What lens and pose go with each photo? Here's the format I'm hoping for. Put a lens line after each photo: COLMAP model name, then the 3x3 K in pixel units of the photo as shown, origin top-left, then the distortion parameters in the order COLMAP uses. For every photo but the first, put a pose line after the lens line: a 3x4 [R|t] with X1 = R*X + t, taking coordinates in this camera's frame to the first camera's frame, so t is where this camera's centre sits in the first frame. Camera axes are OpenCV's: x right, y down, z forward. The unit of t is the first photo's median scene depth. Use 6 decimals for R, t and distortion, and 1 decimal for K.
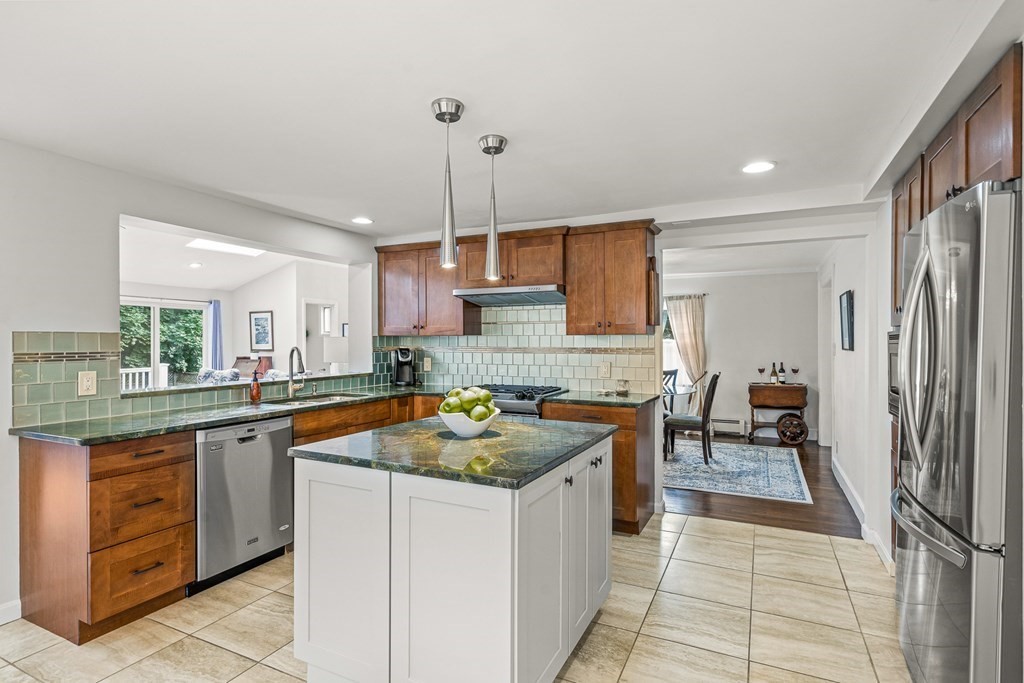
lens RADIAL K [[526.5, 0, 510.4], [0, 526.5, 344.4], [0, 0, 1]] dist [0.005734, 0.001916]
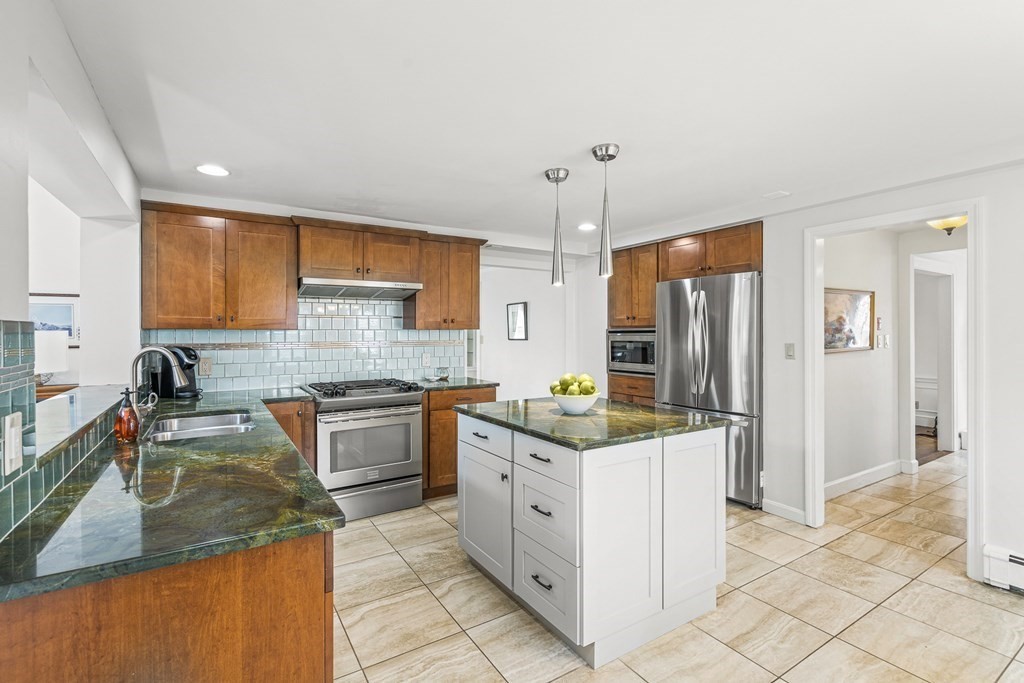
lens RADIAL K [[471.7, 0, 511.3], [0, 471.7, 331.6], [0, 0, 1]] dist [0.001401, 0.001893]
pose [[0.515571, 0.000145, 0.856847, -0.709245], [0.009434, 0.999938, -0.005846, -0.006679], [-0.856795, 0.011097, 0.515538, 0.361526]]
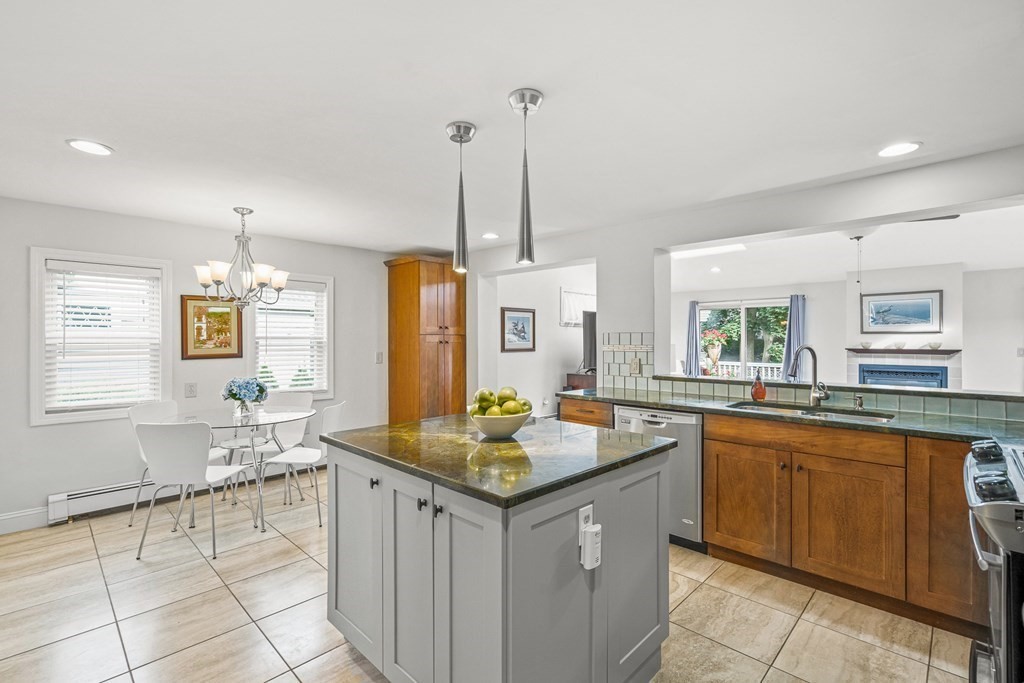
lens RADIAL K [[471.7, 0, 507.2], [0, 471.7, 338.5], [0, 0, 1]] dist [0.001401, 0.001893]
pose [[-0.314899, -0.000640, -0.949125, 0.479895], [-0.004059, 0.999992, 0.000672, -0.004487], [0.949117, 0.004064, -0.314899, 0.834989]]
